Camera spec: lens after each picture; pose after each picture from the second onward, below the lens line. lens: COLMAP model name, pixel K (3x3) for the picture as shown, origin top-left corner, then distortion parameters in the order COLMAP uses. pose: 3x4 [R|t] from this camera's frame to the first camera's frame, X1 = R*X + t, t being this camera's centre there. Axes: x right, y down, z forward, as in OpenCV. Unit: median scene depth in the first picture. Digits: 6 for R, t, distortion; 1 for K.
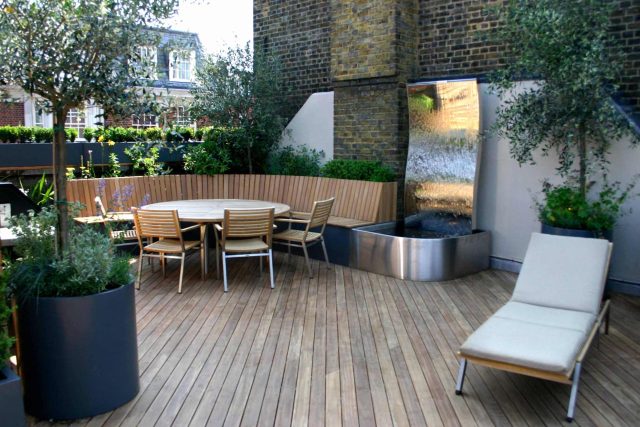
lens RADIAL K [[565.4, 0, 320.0], [0, 565.4, 213.5], [0, 0, 1]] dist [-0.149659, 0.164151]
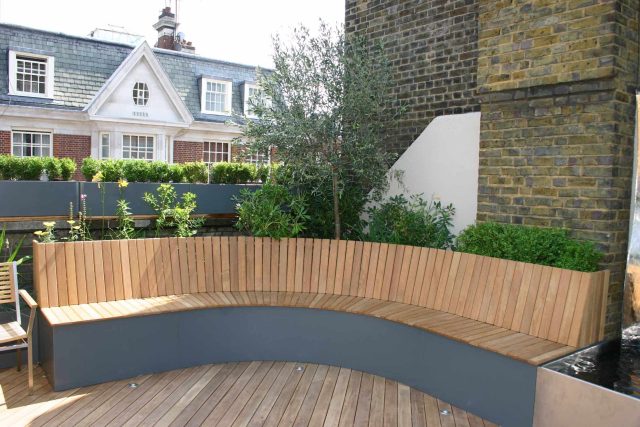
lens RADIAL K [[528.7, 0, 330.7], [0, 528.7, 211.9], [0, 0, 1]] dist [-0.085999, -0.000930]
pose [[0.993912, 0.030780, -0.105792, -0.073240], [-0.038442, 0.996724, -0.071164, -0.059998], [0.103255, 0.074797, 0.991839, 0.425006]]
